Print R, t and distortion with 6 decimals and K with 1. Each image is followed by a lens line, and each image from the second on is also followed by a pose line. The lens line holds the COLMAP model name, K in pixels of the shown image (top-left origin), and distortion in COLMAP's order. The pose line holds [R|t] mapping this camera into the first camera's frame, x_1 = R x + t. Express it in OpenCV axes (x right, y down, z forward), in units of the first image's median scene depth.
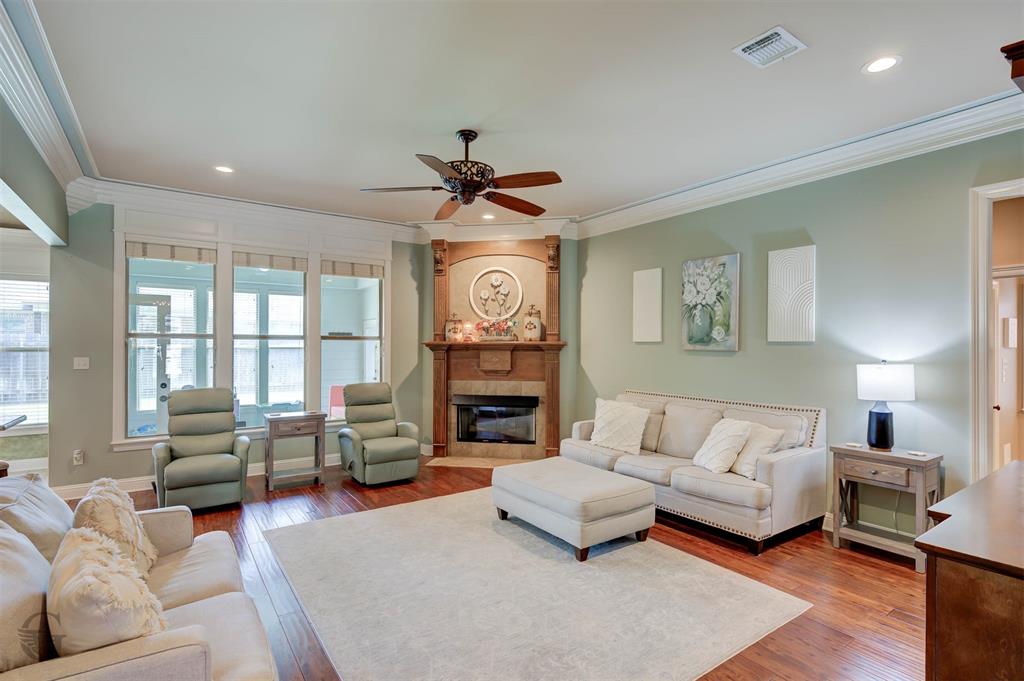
lens RADIAL K [[502.6, 0, 514.5], [0, 502.6, 343.1], [0, 0, 1]] dist [0.002641, 0.000121]
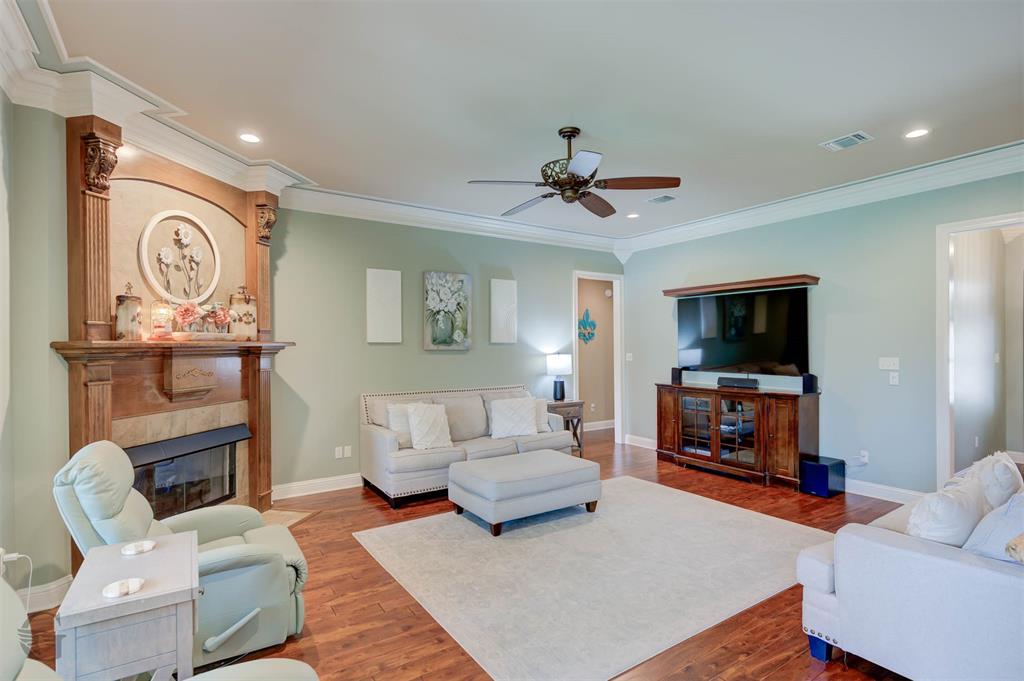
lens RADIAL K [[502.6, 0, 513.9], [0, 502.6, 344.9], [0, 0, 1]] dist [0.002641, 0.000121]
pose [[0.022985, -0.000613, 0.999736, -0.798489], [0.003425, 0.999994, 0.000534, 0.002530], [-0.999730, 0.003412, 0.022987, 0.804608]]
